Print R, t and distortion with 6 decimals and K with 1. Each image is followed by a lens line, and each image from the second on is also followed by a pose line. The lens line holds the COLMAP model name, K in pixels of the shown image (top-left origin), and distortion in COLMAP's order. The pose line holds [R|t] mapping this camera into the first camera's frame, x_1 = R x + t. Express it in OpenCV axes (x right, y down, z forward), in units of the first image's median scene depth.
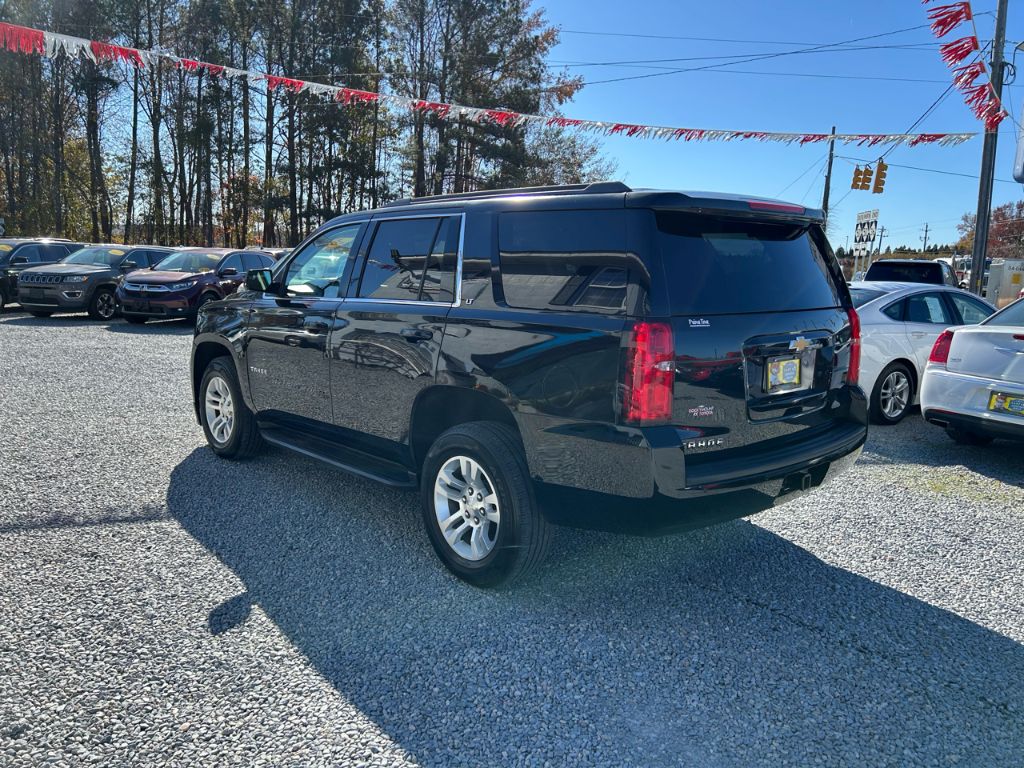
lens RADIAL K [[799.7, 0, 524.1], [0, 799.7, 363.3], [0, 0, 1]] dist [0.041928, -0.037501]
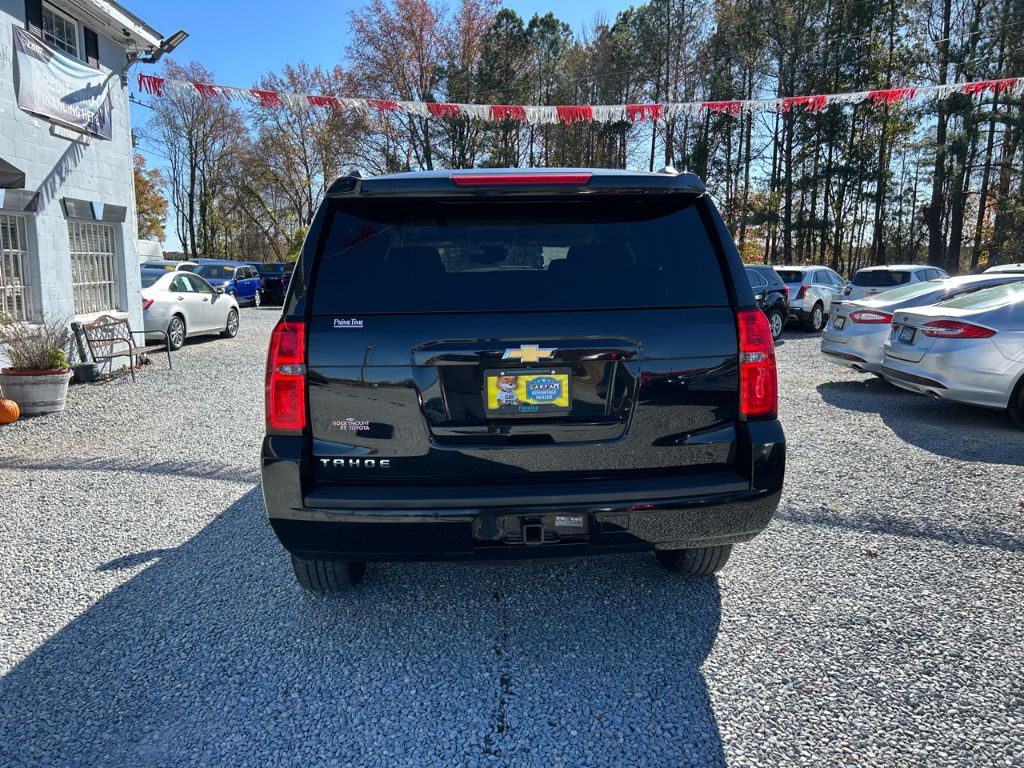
lens RADIAL K [[799.7, 0, 515.1], [0, 799.7, 358.6], [0, 0, 1]] dist [0.041928, -0.037501]
pose [[0.764212, 0.029523, -0.644289, 0.506039], [-0.046820, 0.998856, -0.009765, -0.006510], [0.643264, 0.037628, 0.764720, 0.247255]]
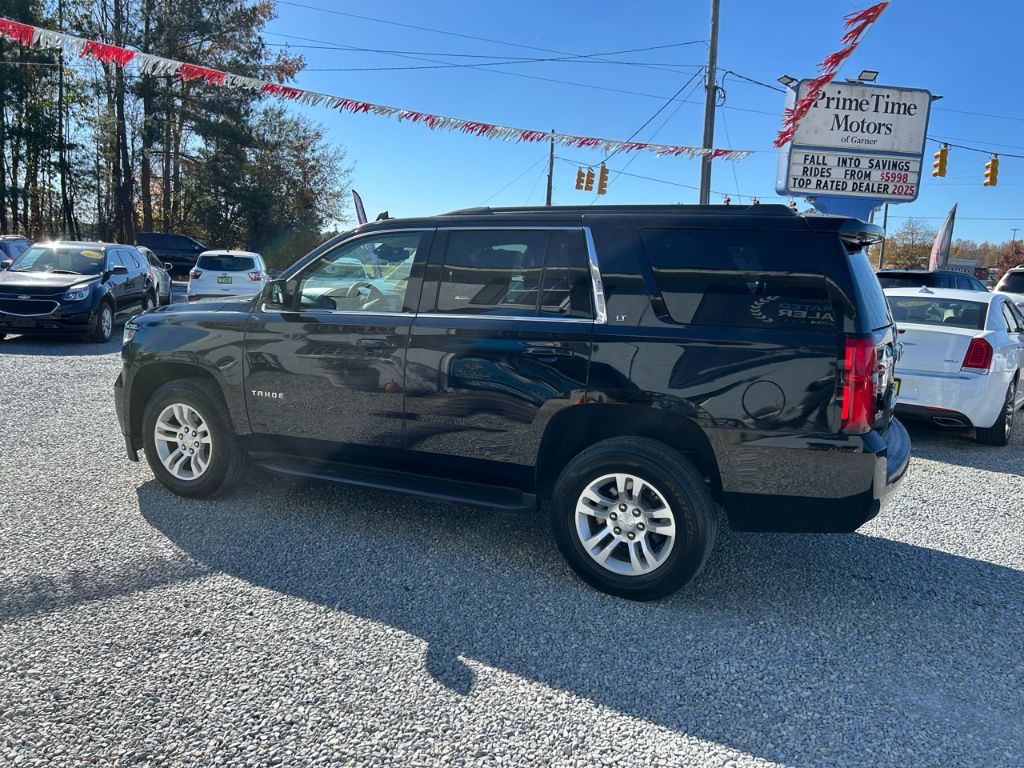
lens RADIAL K [[799.7, 0, 510.2], [0, 799.7, 373.1], [0, 0, 1]] dist [0.041928, -0.037501]
pose [[0.926380, -0.045677, 0.373811, -0.365543], [0.035301, 0.998779, 0.034561, -0.030857], [-0.374933, -0.018820, 0.926861, 0.082218]]
